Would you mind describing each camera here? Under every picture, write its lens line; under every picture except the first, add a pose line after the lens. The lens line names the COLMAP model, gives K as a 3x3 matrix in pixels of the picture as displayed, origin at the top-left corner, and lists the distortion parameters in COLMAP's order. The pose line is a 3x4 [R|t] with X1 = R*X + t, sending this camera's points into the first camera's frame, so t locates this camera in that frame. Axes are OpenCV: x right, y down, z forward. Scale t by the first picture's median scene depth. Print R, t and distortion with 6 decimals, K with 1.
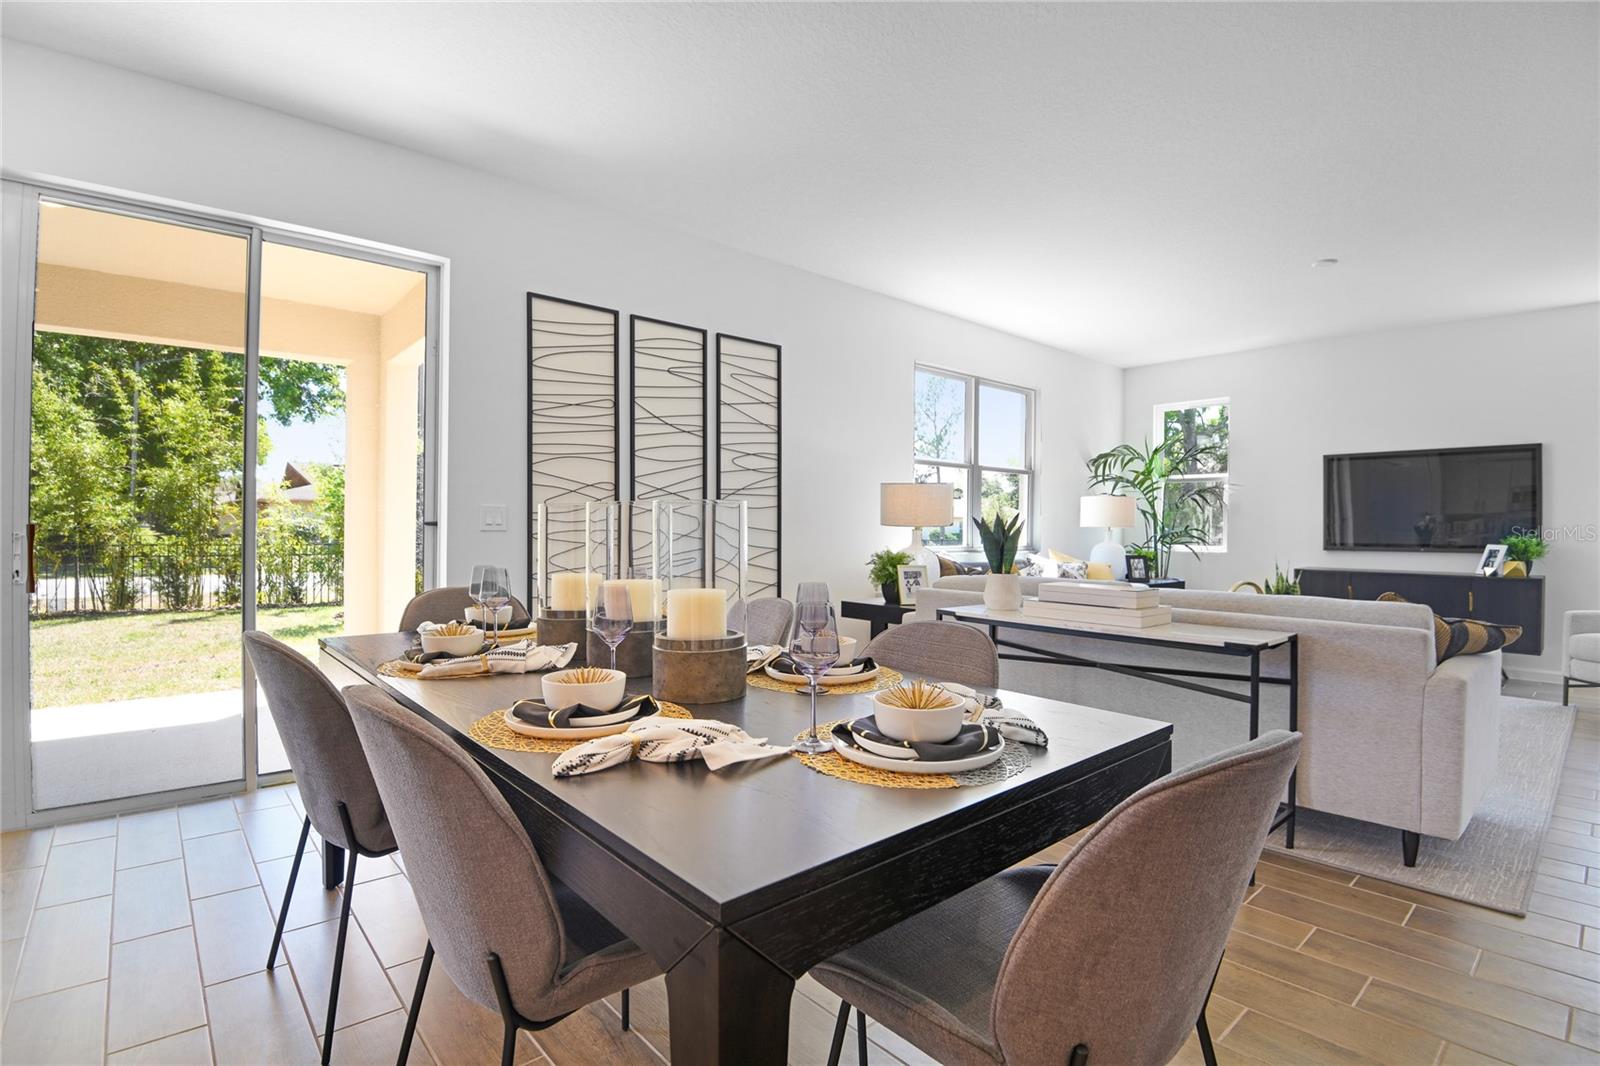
lens RADIAL K [[778.5, 0, 806.8], [0, 778.5, 525.4], [0, 0, 1]] dist [-0.002011, -0.021089]
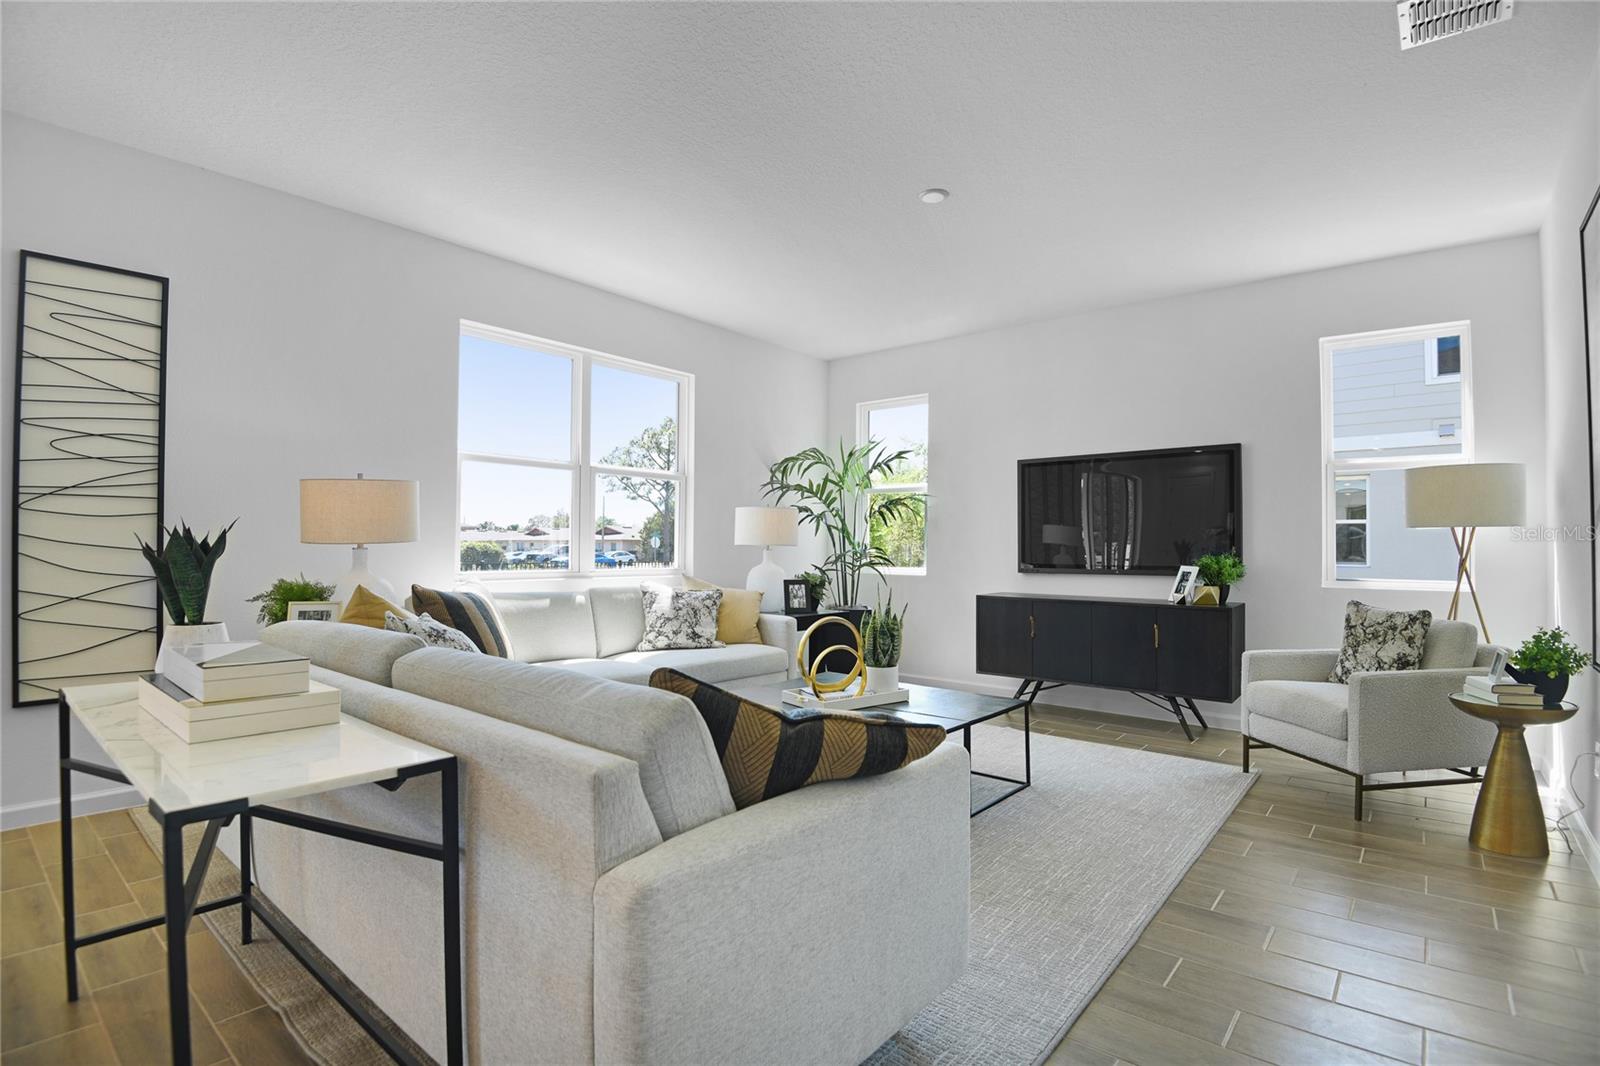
lens RADIAL K [[775.6, 0, 800.0], [0, 775.6, 533.0], [0, 0, 1]] dist [-0.000204, -0.016945]
pose [[0.990681, 0.001239, 0.136199, 0.377857], [0.001152, 0.999847, -0.017477, 0.004209], [-0.136200, 0.017471, 0.990527, 0.233211]]
